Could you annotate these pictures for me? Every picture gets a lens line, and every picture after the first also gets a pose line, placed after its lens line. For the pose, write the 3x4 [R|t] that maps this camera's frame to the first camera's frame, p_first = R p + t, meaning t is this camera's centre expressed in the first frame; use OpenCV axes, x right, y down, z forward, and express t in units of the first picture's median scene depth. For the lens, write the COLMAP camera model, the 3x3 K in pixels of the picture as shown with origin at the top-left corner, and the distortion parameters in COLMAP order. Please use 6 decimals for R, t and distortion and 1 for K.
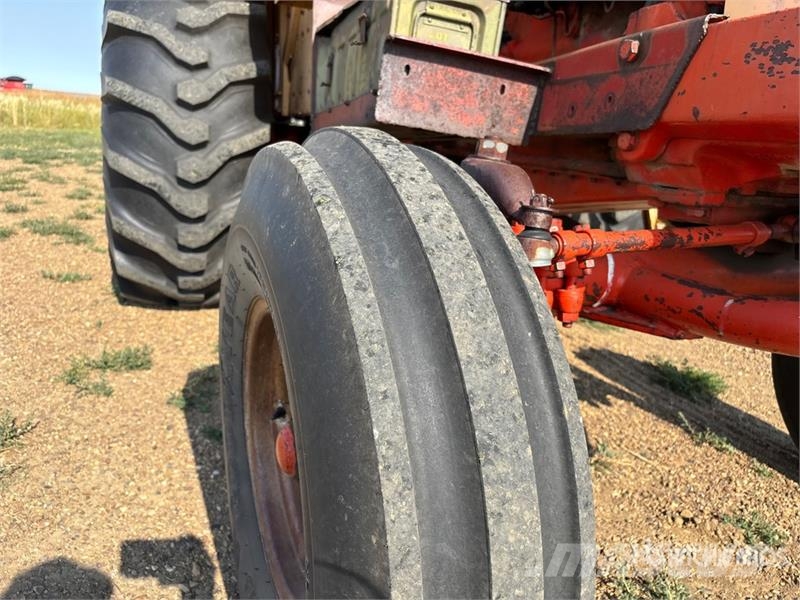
lens RADIAL K [[597.4, 0, 400.1], [0, 597.4, 310.5], [0, 0, 1]] dist [0.049746, -0.064316]
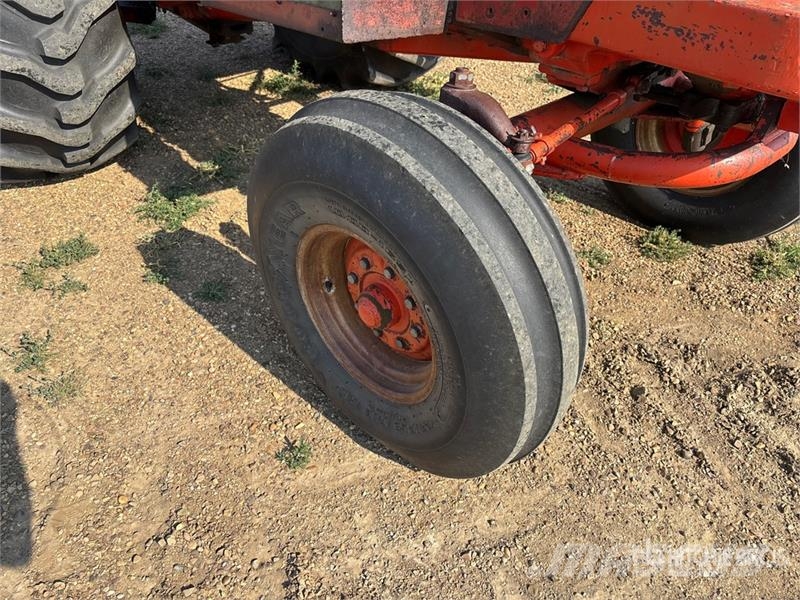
lens RADIAL K [[581.7, 0, 390.9], [0, 581.7, 304.5], [0, 0, 1]] dist [0.060414, -0.063571]
pose [[0.926991, -0.288848, 0.239278, -0.385912], [0.171848, 0.894105, 0.413575, -0.314756], [-0.333400, -0.342261, 0.878466, -0.257221]]
